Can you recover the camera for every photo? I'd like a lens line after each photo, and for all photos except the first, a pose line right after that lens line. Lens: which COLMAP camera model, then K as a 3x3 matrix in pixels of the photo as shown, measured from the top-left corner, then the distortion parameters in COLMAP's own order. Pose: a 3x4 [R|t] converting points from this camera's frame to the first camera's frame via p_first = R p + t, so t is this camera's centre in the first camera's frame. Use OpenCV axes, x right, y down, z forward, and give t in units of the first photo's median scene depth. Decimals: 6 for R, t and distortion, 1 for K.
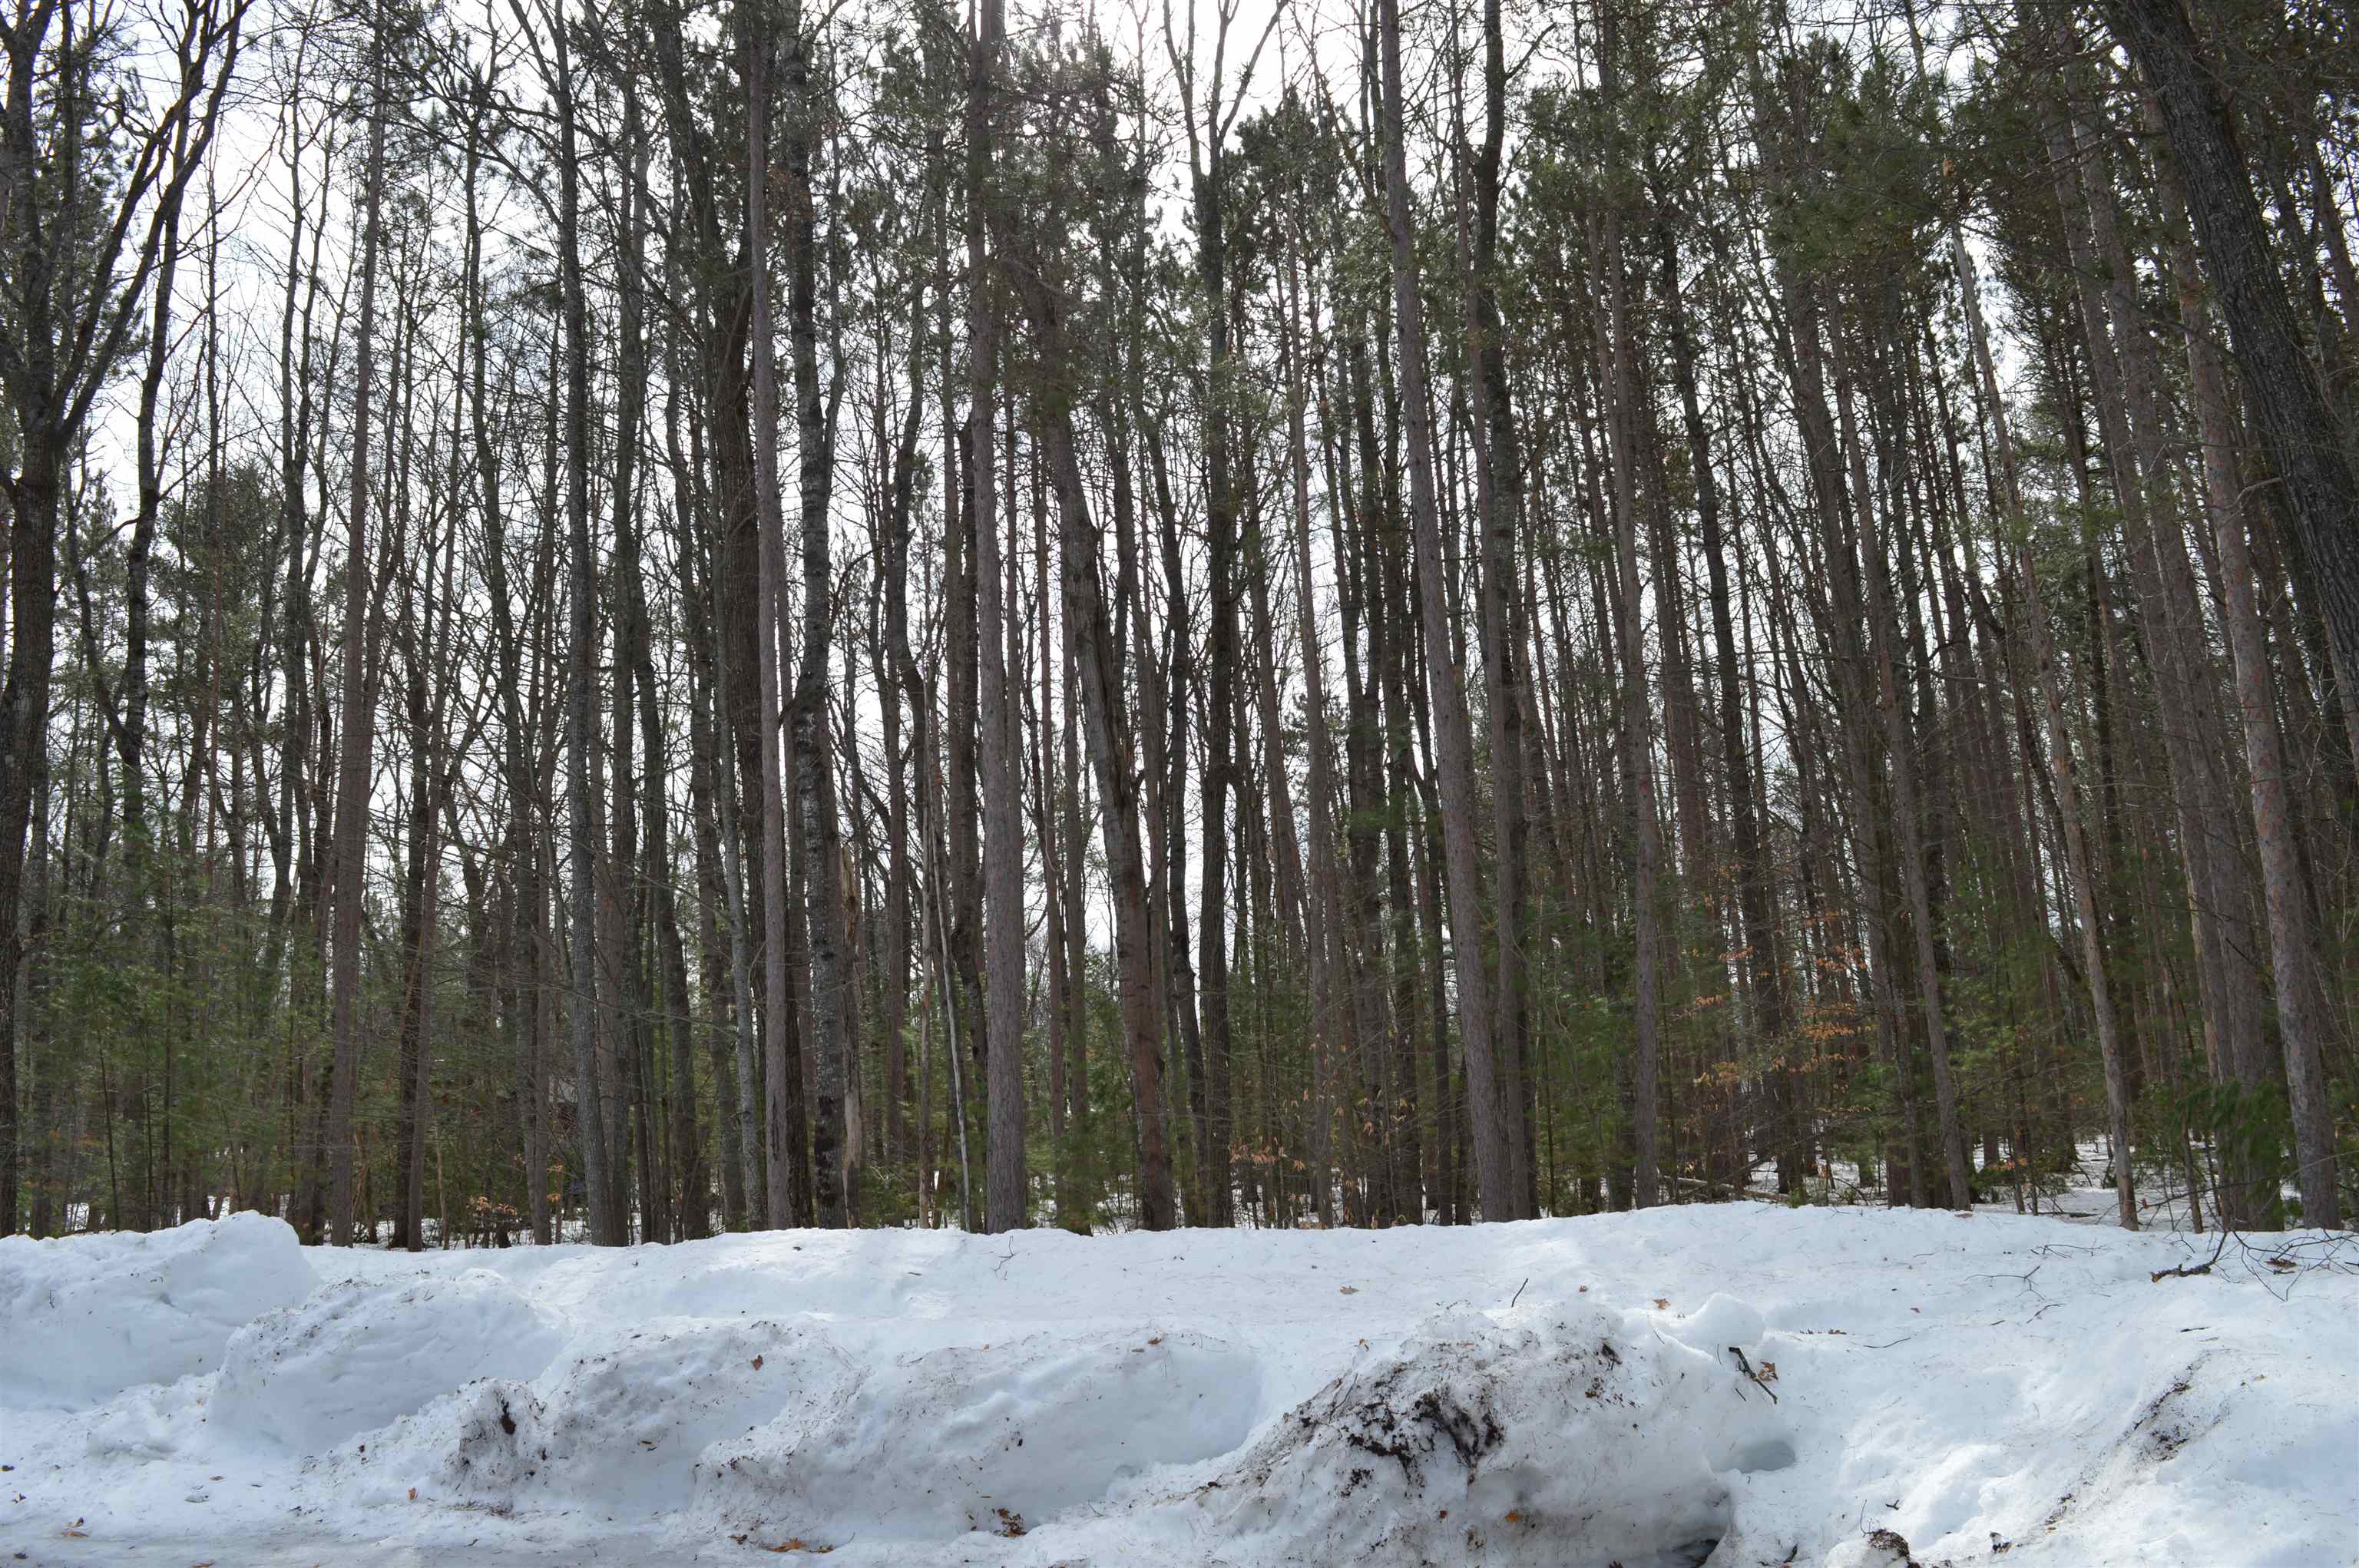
lens RADIAL K [[1870.1, 0, 1177.7], [0, 1870.1, 785.0], [0, 0, 1]] dist [-0.096212, 0.022415]
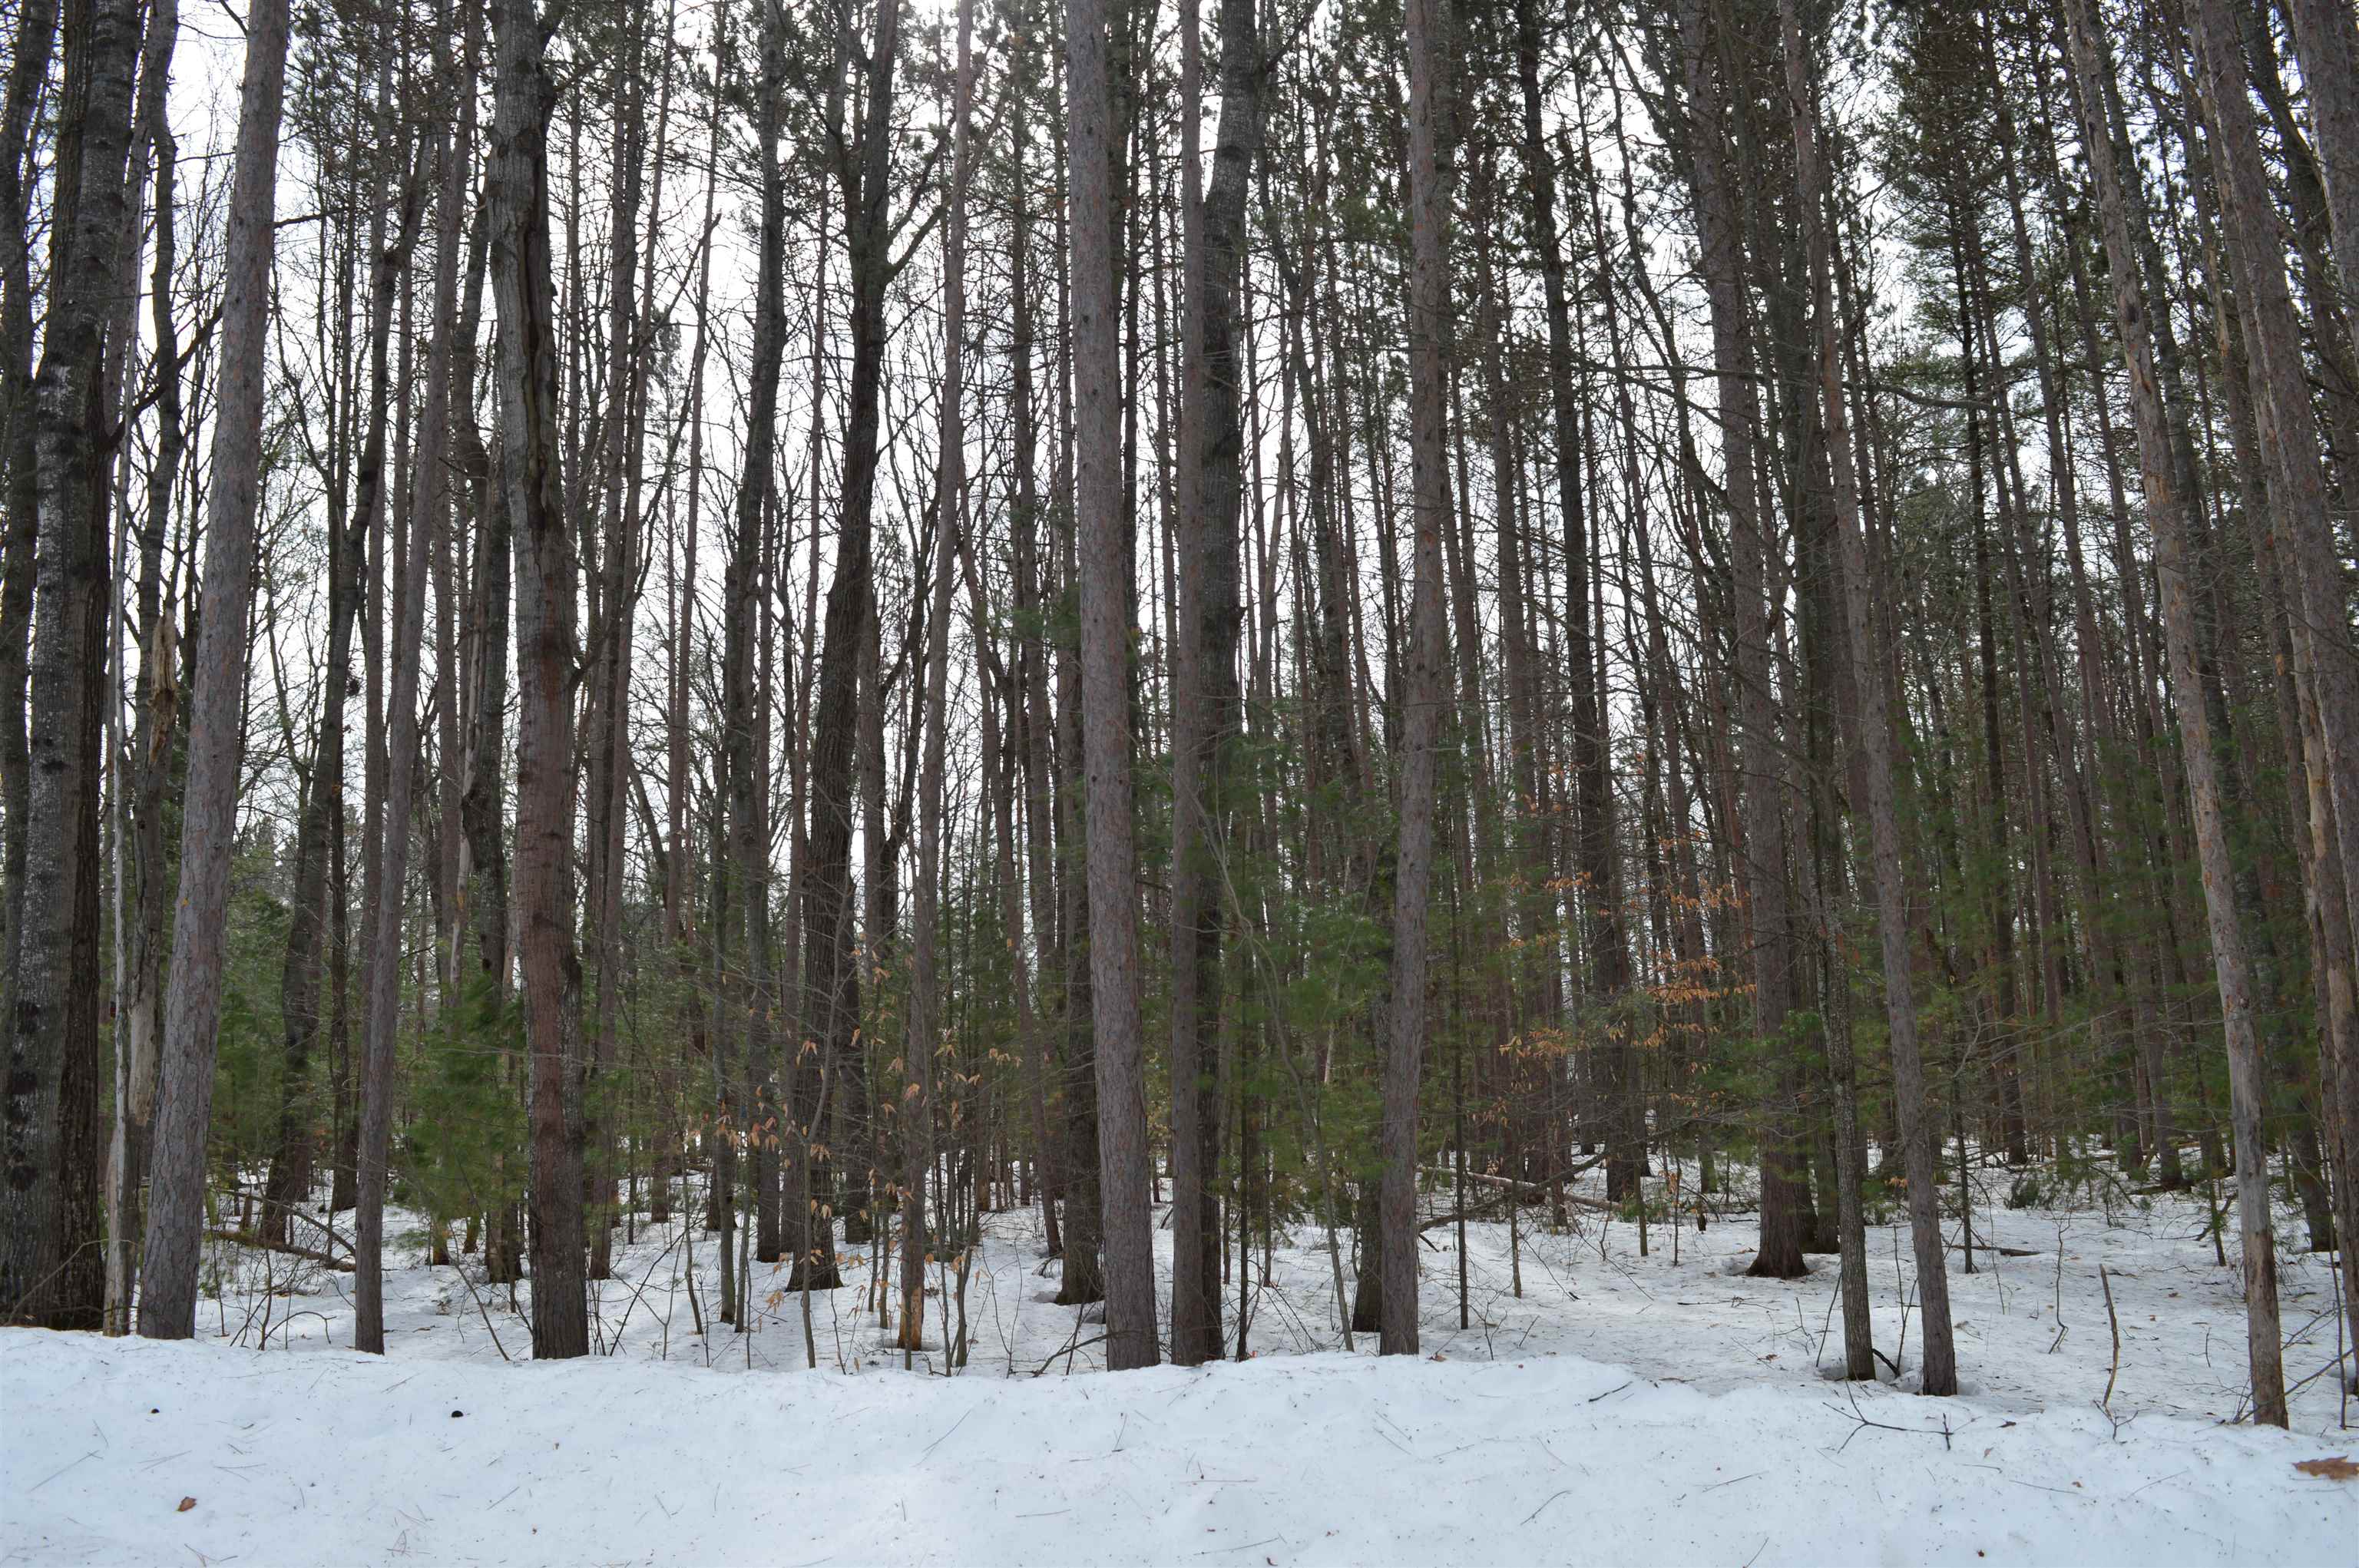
lens RADIAL K [[1870.1, 0, 1177.7], [0, 1870.1, 785.0], [0, 0, 1]] dist [-0.096212, 0.022415]
pose [[0.995885, 0.044731, 0.078816, 0.060477], [-0.045451, 0.998939, 0.007372, 0.038672], [-0.078403, -0.010924, 0.996862, 0.187433]]
